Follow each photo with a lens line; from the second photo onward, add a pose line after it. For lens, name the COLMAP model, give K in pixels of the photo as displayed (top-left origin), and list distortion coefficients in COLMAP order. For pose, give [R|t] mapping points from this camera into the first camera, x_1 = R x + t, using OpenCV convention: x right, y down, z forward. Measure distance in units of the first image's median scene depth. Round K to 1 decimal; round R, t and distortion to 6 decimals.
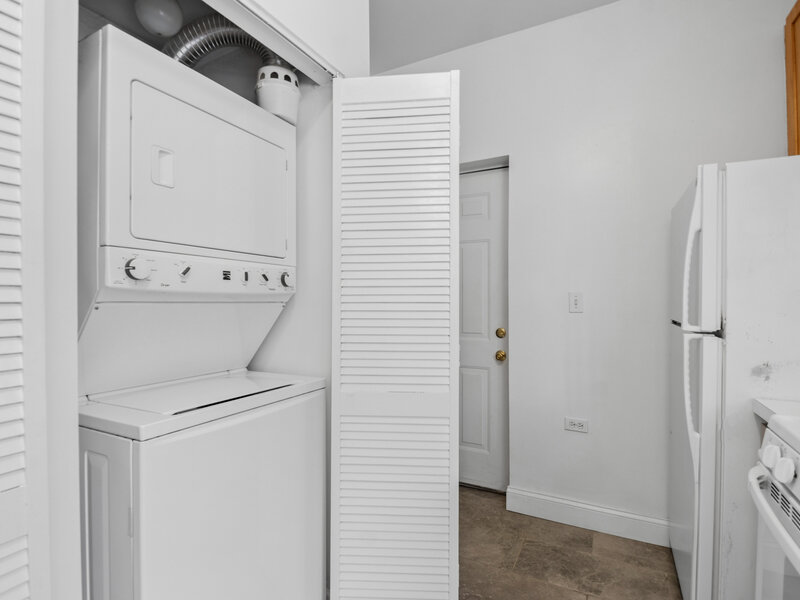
lens RADIAL K [[406.1, 0, 400.0], [0, 406.1, 300.0], [0, 0, 1]] dist [0.002477, -0.000301]
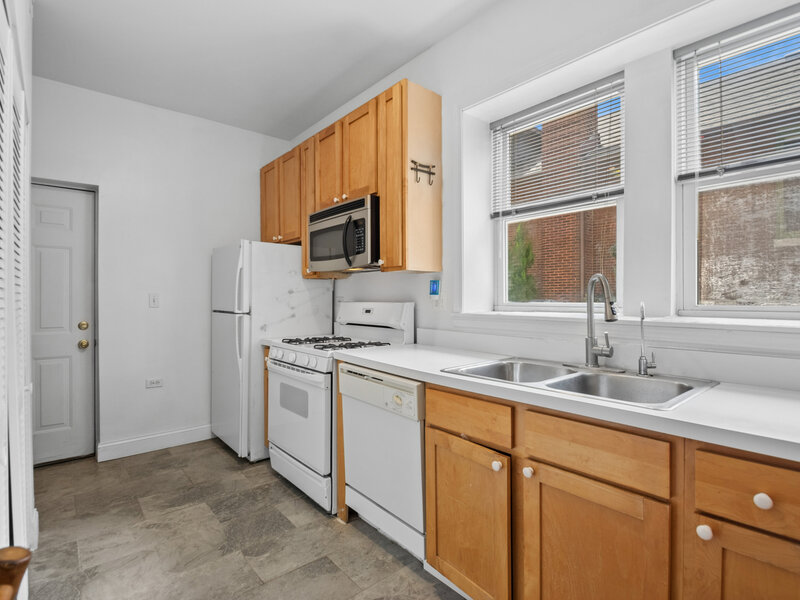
lens RADIAL K [[406.1, 0, 400.0], [0, 406.1, 300.0], [0, 0, 1]] dist [0.002477, -0.000301]
pose [[0.381673, -0.004039, 0.924289, -0.642466], [-0.002418, 0.999983, 0.005368, -0.005495], [-0.924294, -0.004284, 0.381657, -0.424485]]
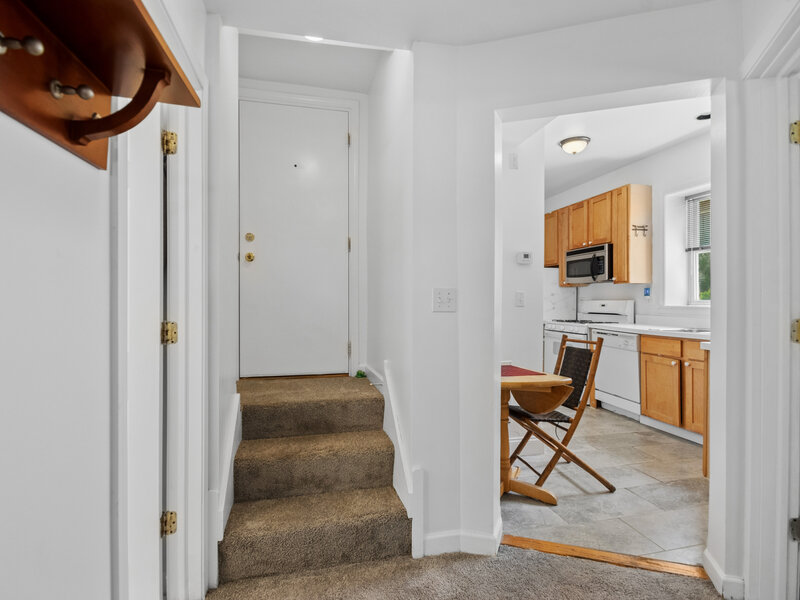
lens RADIAL K [[406.1, 0, 400.0], [0, 406.1, 300.0], [0, 0, 1]] dist [0.002477, -0.000301]
pose [[0.762732, 0.003914, 0.646703, -1.920490], [-0.005627, 0.999984, 0.000585, 0.013383], [-0.646691, -0.004085, 0.762741, -0.868580]]
